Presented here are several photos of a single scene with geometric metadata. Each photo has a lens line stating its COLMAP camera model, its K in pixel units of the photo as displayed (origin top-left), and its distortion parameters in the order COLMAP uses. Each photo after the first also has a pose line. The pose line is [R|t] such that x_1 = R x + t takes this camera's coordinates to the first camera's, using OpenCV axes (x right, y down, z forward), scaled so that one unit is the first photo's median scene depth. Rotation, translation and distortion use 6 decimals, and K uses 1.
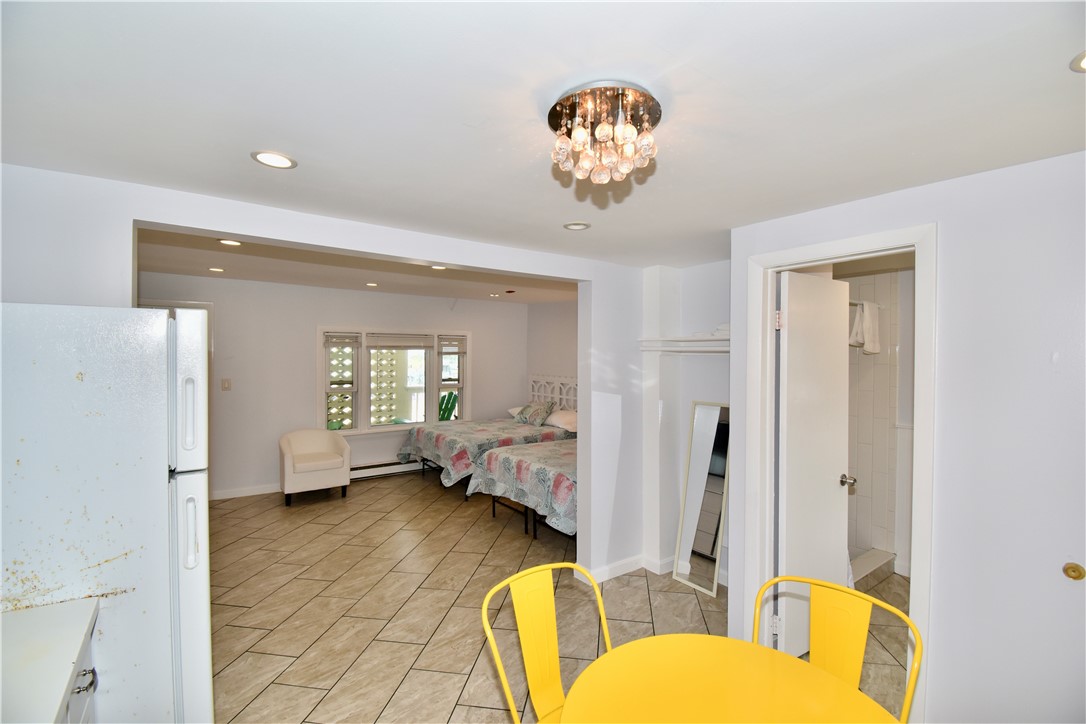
lens RADIAL K [[482.4, 0, 543.0], [0, 482.4, 362.0], [0, 0, 1]] dist [-0.002576, -0.000174]
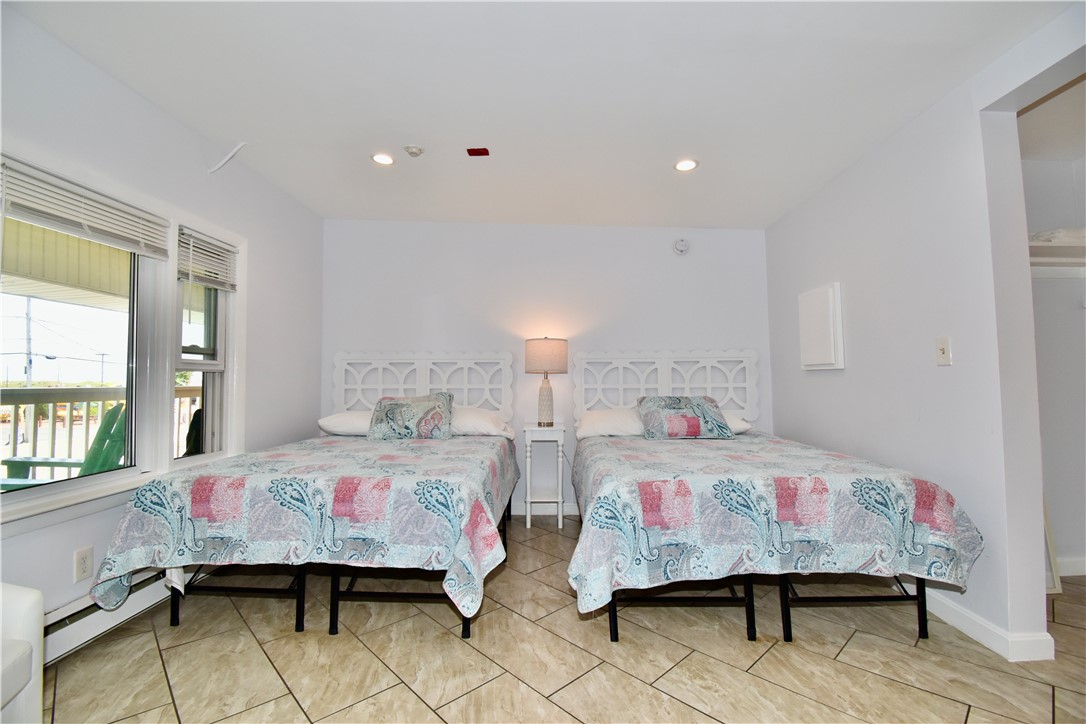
lens RADIAL K [[482.4, 0, 543.0], [0, 482.4, 362.0], [0, 0, 1]] dist [-0.002576, -0.000174]
pose [[0.625023, 0.022270, 0.780289, -0.342462], [0.017034, 0.998966, -0.042155, 0.071644], [-0.780420, 0.039639, 0.623997, 0.567935]]
